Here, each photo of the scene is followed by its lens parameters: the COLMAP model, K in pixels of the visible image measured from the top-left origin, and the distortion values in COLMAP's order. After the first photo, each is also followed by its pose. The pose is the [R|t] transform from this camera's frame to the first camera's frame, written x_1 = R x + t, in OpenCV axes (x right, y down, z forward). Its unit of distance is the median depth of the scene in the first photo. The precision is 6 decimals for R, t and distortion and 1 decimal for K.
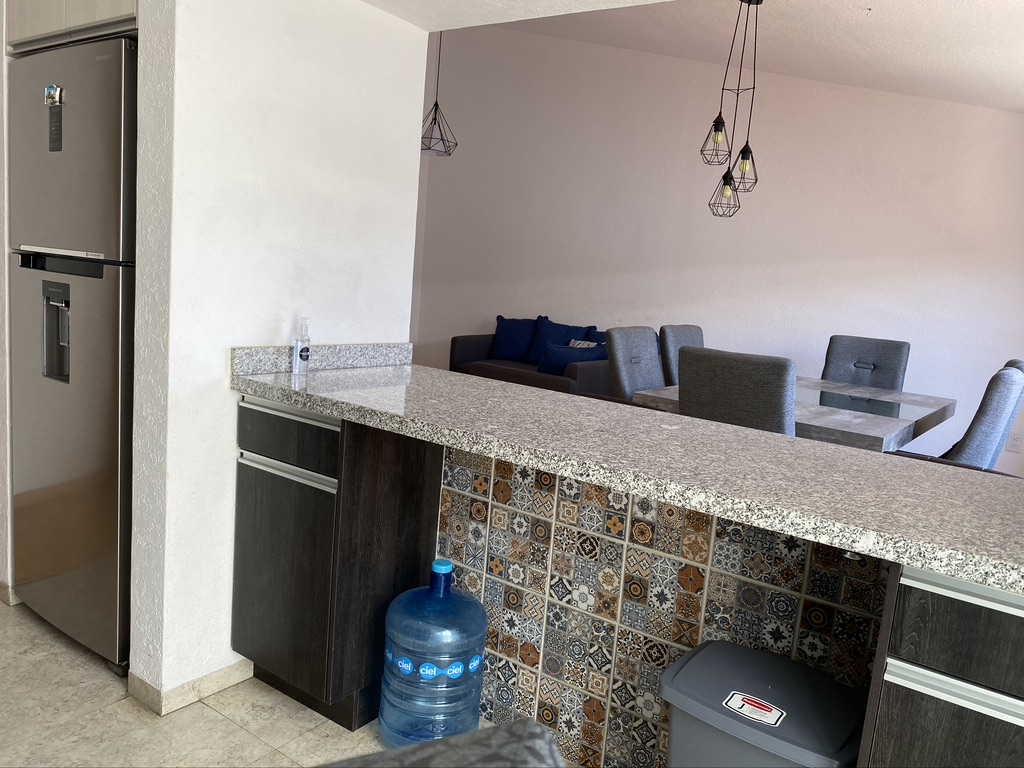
lens RADIAL K [[788.1, 0, 512.0], [0, 788.1, 384.0], [0, 0, 1]] dist [-0.004004, -0.004033]
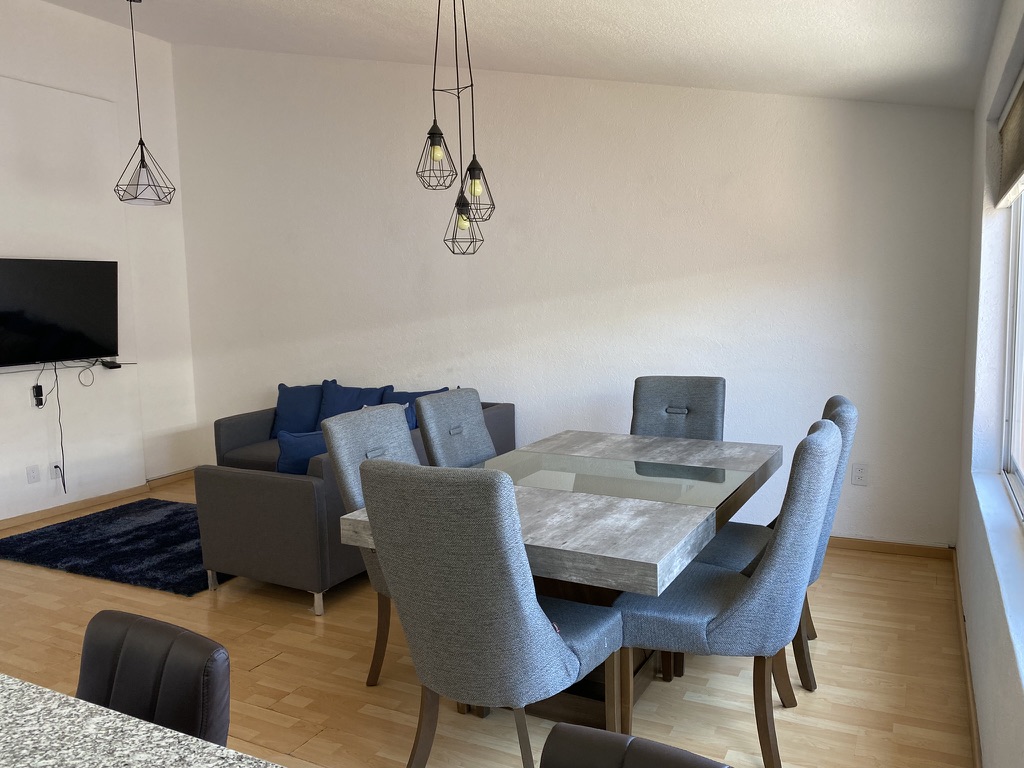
lens RADIAL K [[788.1, 0, 512.0], [0, 788.1, 384.0], [0, 0, 1]] dist [-0.004004, -0.004033]
pose [[0.983145, -0.121064, 0.137000, 0.166458], [0.125645, 0.991754, -0.025264, -0.052150], [-0.132812, 0.042052, 0.990249, 0.201297]]
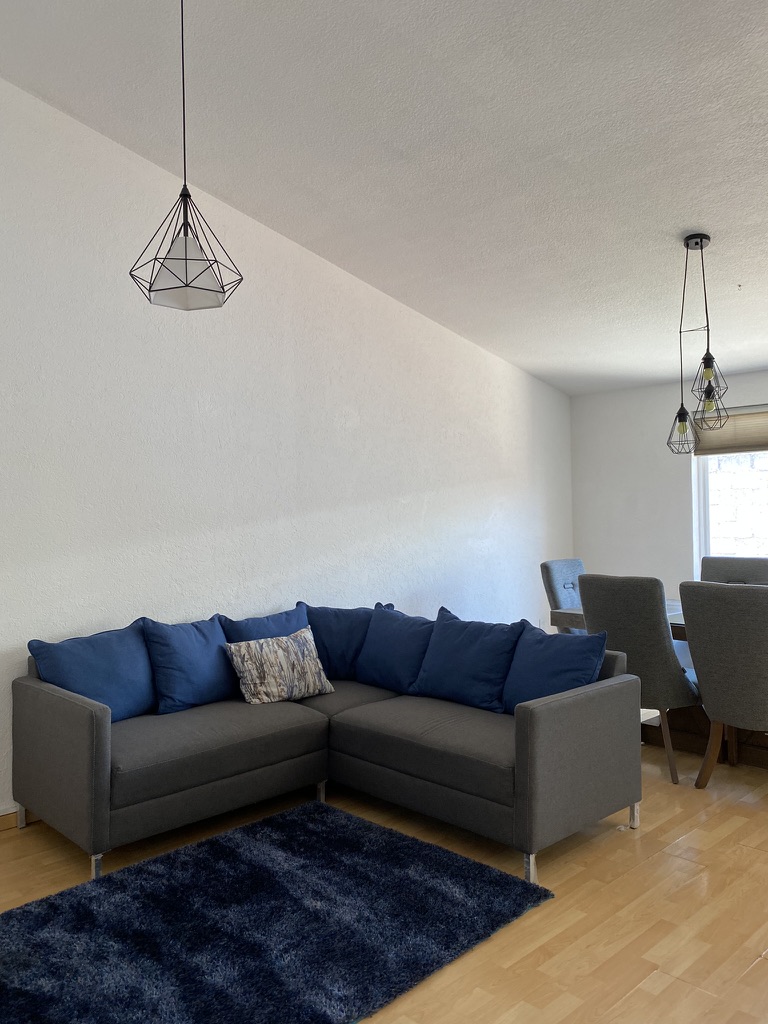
lens RADIAL K [[788.1, 0, 384.0], [0, 788.1, 512.0], [0, 0, 1]] dist [-0.004004, -0.004033]
pose [[0.177929, -0.088882, 0.980021, -0.654537], [0.174710, 0.982944, 0.057427, -0.231763], [-0.968410, 0.161001, 0.190423, 1.041318]]
